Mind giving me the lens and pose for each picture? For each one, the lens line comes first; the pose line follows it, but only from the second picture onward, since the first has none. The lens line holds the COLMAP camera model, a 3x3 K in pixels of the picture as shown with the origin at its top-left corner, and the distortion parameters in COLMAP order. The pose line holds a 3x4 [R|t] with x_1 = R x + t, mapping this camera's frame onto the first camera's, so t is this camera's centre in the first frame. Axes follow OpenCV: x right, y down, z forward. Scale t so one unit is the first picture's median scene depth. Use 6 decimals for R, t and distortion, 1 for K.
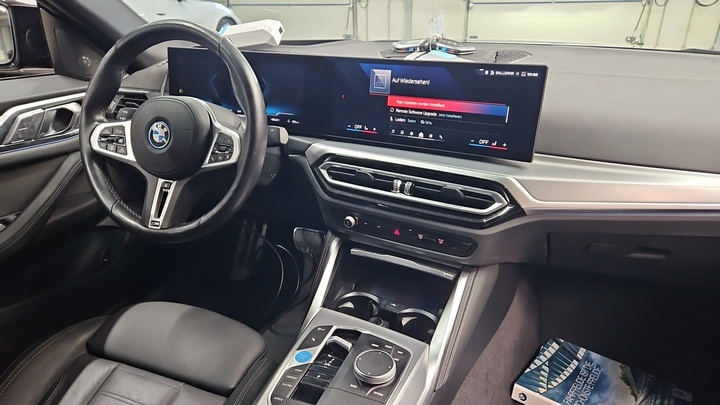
lens RADIAL K [[480.6, 0, 360.0], [0, 480.6, 202.5], [0, 0, 1]] dist [0.071544, -0.072025]
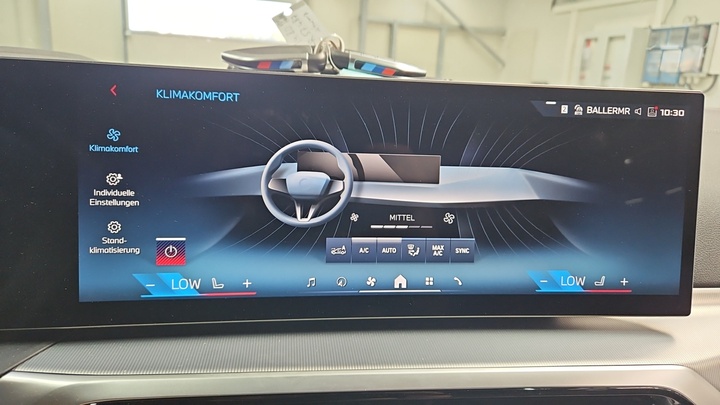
lens RADIAL K [[480.6, 0, 360.0], [0, 480.6, 202.5], [0, 0, 1]] dist [0.071544, -0.072025]
pose [[0.789066, -0.089299, 0.607783, -0.109893], [0.179785, 0.979628, -0.089477, -0.170673], [-0.587411, 0.179873, 0.789046, 0.724459]]
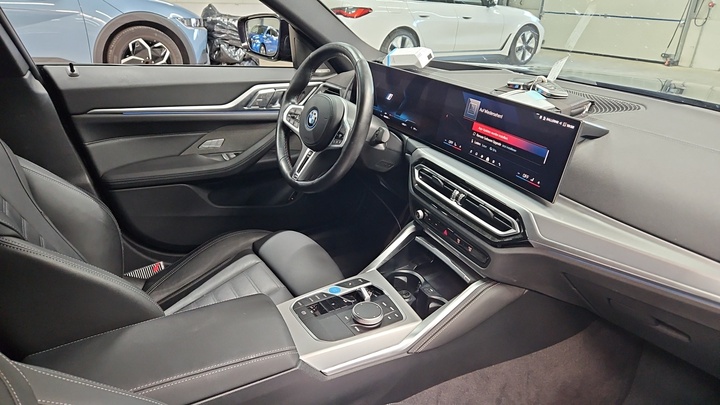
lens RADIAL K [[480.6, 0, 360.0], [0, 480.6, 202.5], [0, 0, 1]] dist [0.071544, -0.072025]
pose [[0.817815, 0.272270, -0.506999, 0.495686], [-0.274215, 0.958921, 0.072638, -0.039176], [0.505949, 0.079622, 0.858881, -0.158118]]
